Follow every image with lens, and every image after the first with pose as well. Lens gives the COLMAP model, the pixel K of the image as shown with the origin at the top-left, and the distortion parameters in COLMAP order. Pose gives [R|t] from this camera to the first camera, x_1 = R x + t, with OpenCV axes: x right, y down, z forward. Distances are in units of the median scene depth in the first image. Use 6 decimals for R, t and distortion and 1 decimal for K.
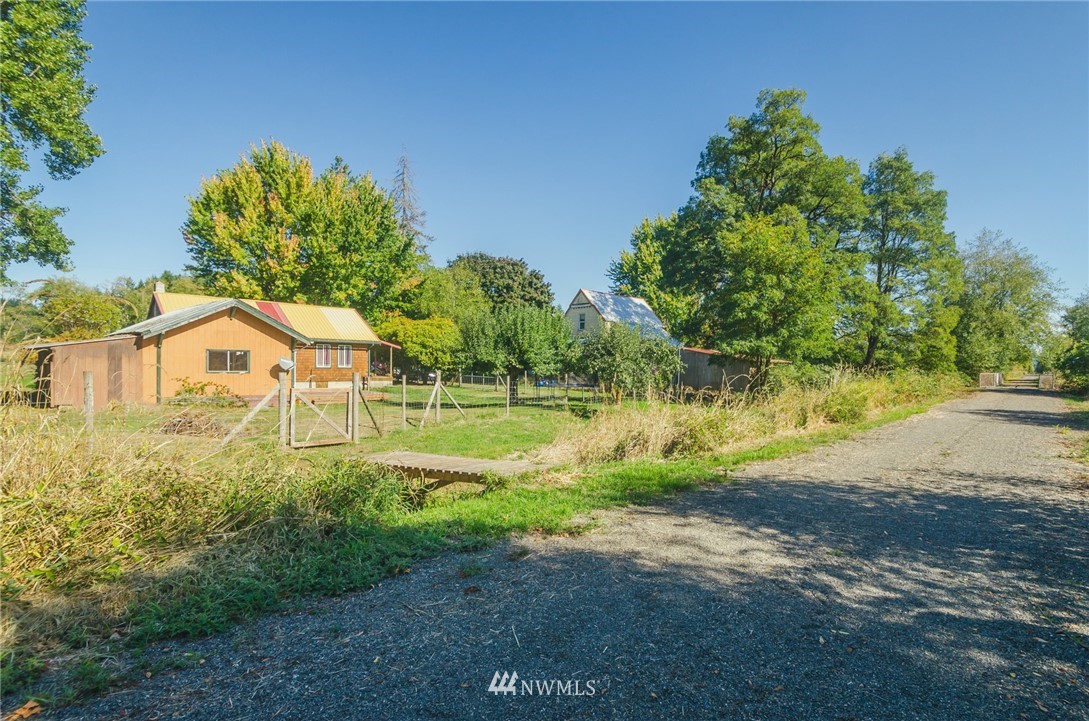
lens RADIAL K [[528.7, 0, 550.2], [0, 528.7, 363.5], [0, 0, 1]] dist [0.002721, -0.001845]
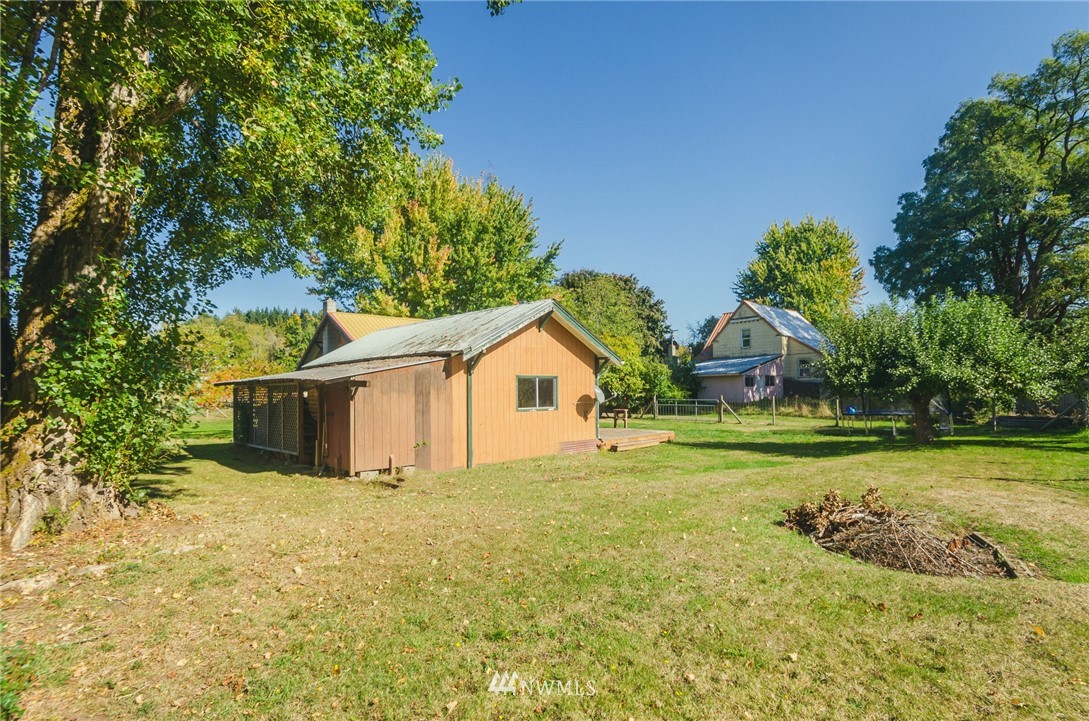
lens RADIAL K [[528.7, 0, 547.9], [0, 528.7, 363.4], [0, 0, 1]] dist [0.002721, -0.001845]
pose [[0.998889, -0.033962, -0.032681, -0.305229], [0.032171, 0.998031, -0.053844, -0.002643], [0.034445, 0.052733, 0.998014, 0.172019]]
